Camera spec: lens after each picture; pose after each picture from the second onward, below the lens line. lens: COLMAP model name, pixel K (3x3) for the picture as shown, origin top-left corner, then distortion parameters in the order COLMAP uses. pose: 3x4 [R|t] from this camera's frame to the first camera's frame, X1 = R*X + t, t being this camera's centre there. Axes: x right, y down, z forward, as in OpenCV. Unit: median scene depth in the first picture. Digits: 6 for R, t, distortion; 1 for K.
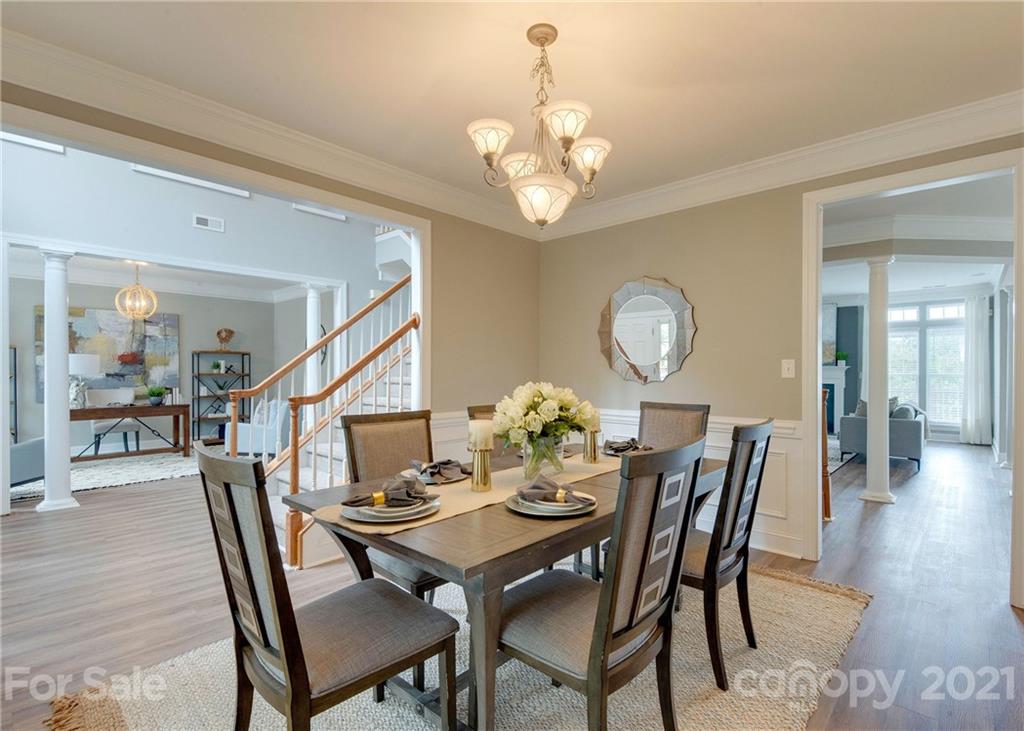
lens RADIAL K [[494.9, 0, 541.0], [0, 494.9, 363.0], [0, 0, 1]] dist [-0.001883, -0.000335]
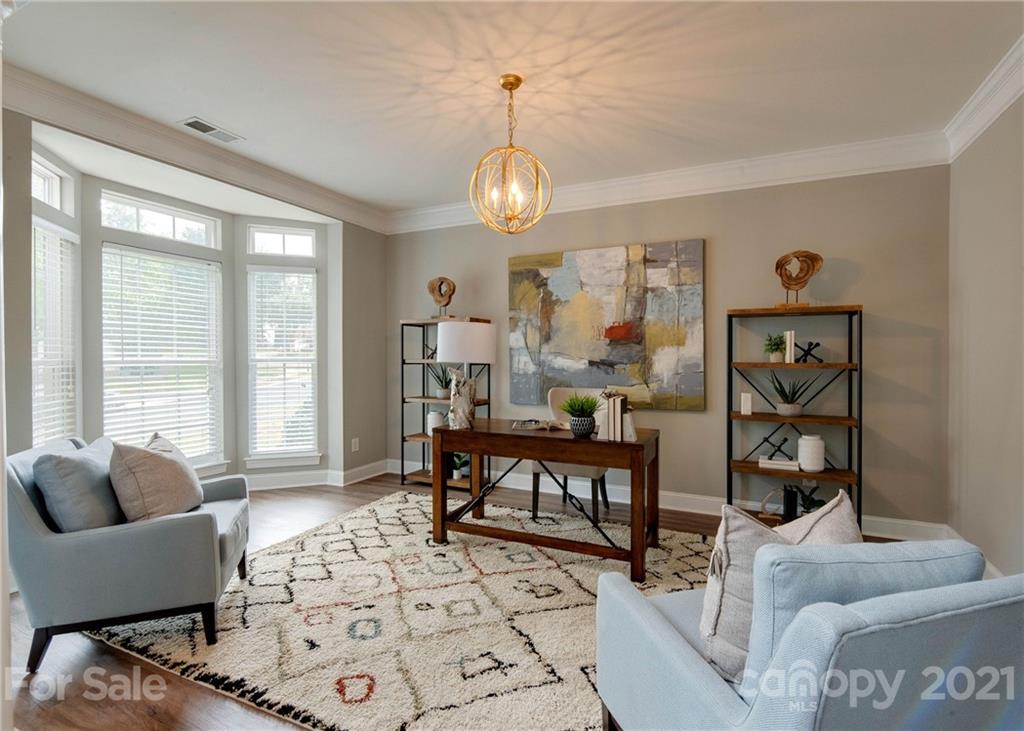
lens RADIAL K [[484.3, 0, 512.1], [0, 484.3, 360.8], [0, 0, 1]] dist [-0.000058, -0.000379]
pose [[0.259552, 0.009667, -0.965681, -0.348933], [0.011803, 0.999843, 0.013182, 0.012539], [0.965657, -0.014820, 0.259398, 0.741001]]
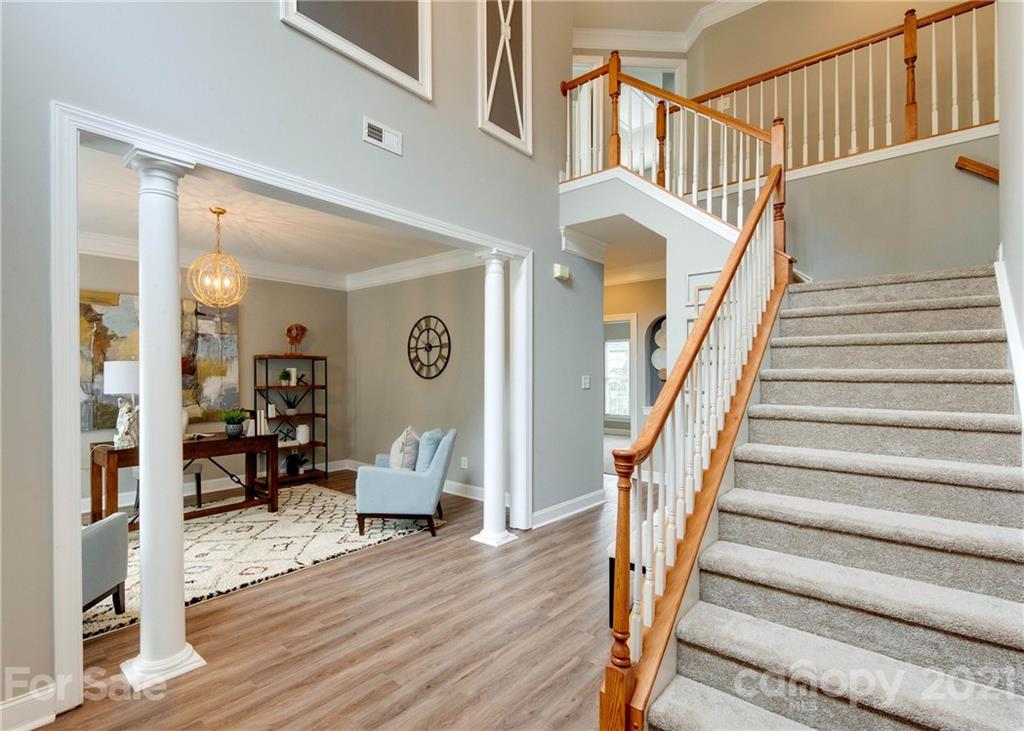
lens RADIAL K [[497.3, 0, 499.6], [0, 497.3, 361.8], [0, 0, 1]] dist [0.001612, -0.000058]
pose [[0.999995, -0.002147, 0.002211, -0.374019], [0.002163, 0.999971, -0.007265, -0.009025], [-0.002196, 0.007270, 0.999971, 0.290446]]
